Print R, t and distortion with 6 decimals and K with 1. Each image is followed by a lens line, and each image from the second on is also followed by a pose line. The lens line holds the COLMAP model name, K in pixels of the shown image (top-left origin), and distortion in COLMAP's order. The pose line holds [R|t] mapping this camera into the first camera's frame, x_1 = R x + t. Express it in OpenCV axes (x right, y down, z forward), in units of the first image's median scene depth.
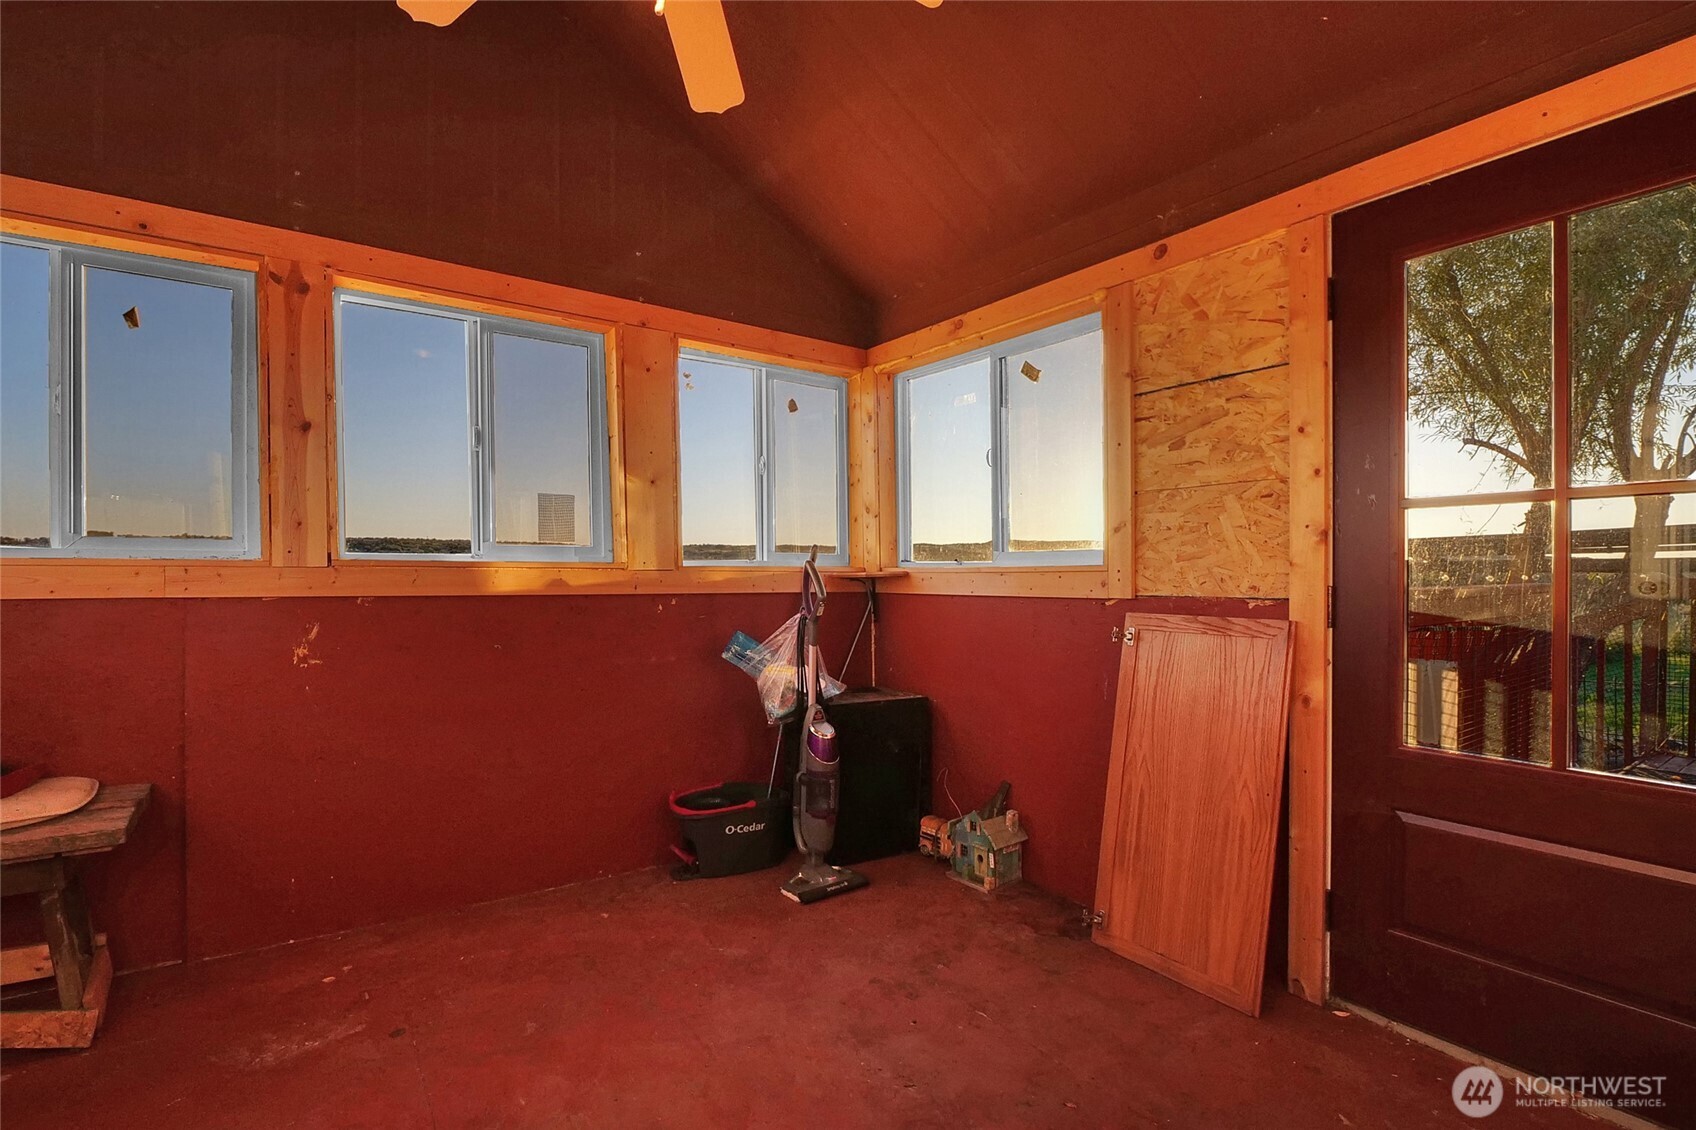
lens RADIAL K [[803.8, 0, 841.7], [0, 803.8, 581.6], [0, 0, 1]] dist [-0.013261, 0.000925]
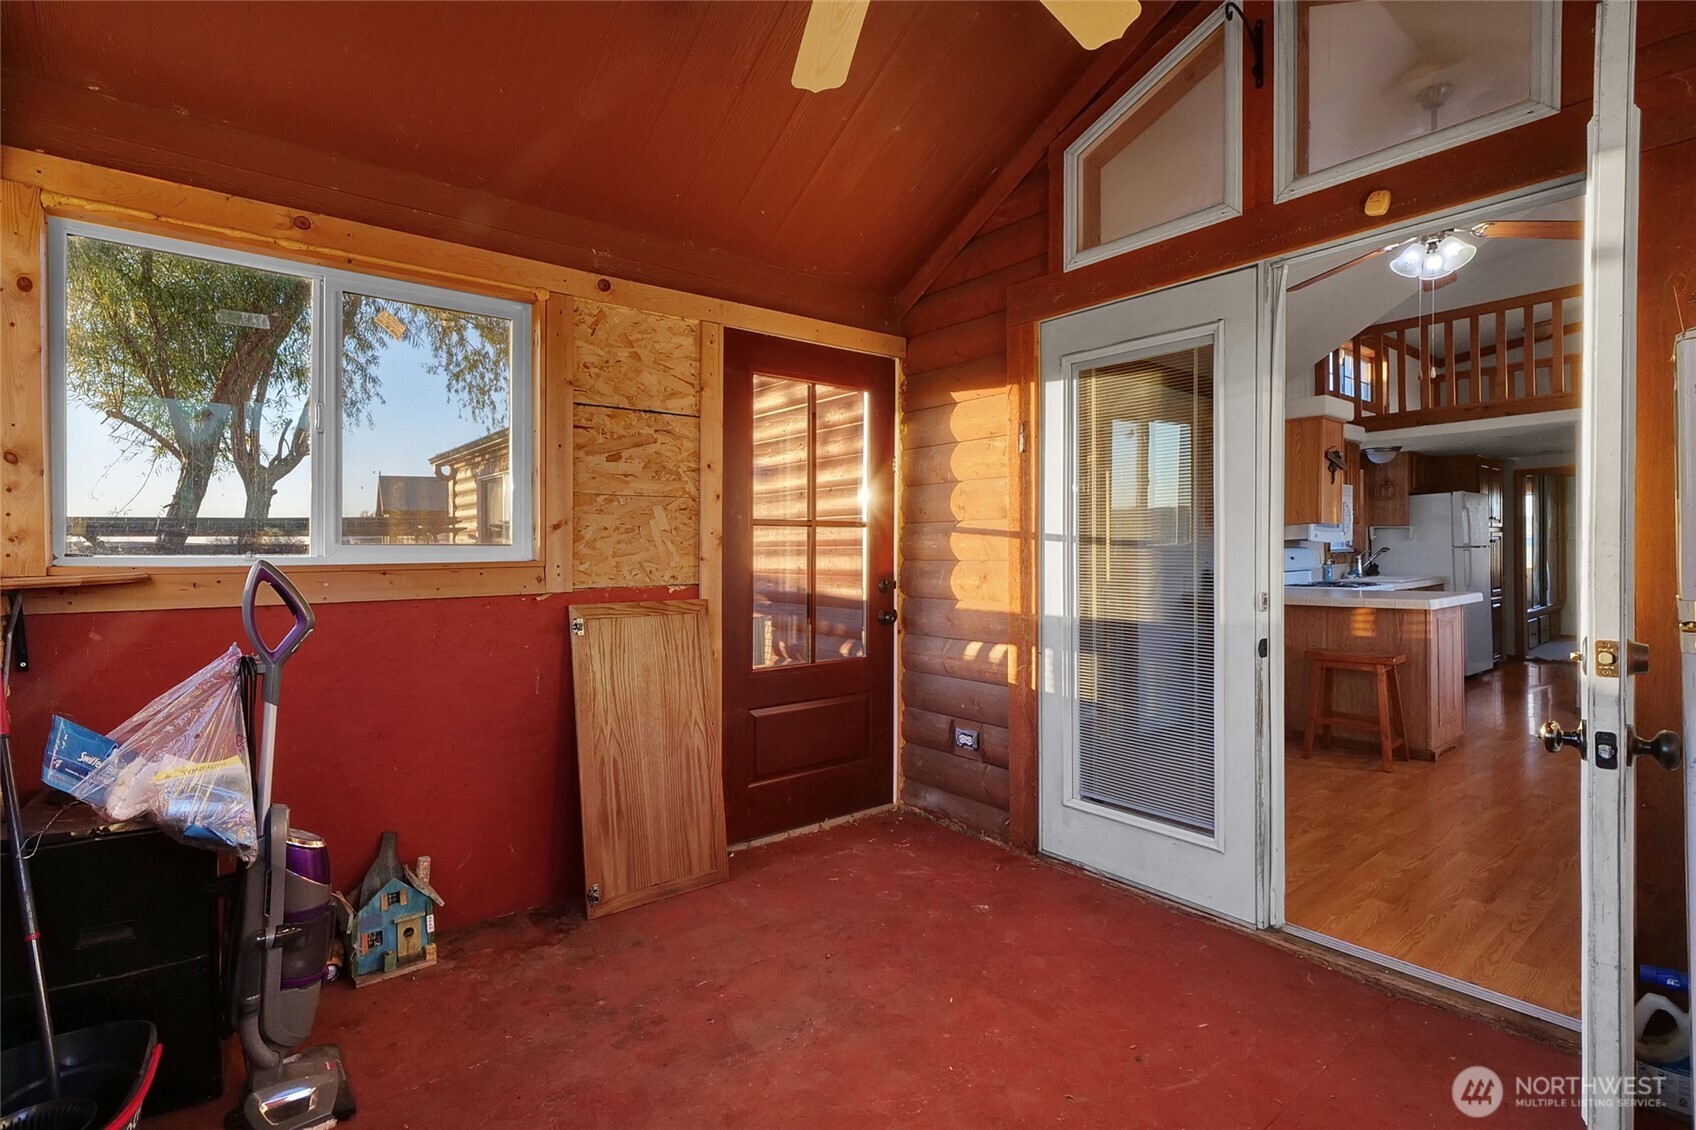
lens RADIAL K [[803.8, 0, 851.6], [0, 803.8, 550.3], [0, 0, 1]] dist [-0.013261, 0.000925]
pose [[-0.076056, -0.003799, 0.997096, -0.801079], [0.011245, 0.999926, 0.004668, -0.038030], [-0.997040, 0.011568, -0.076008, 0.770507]]
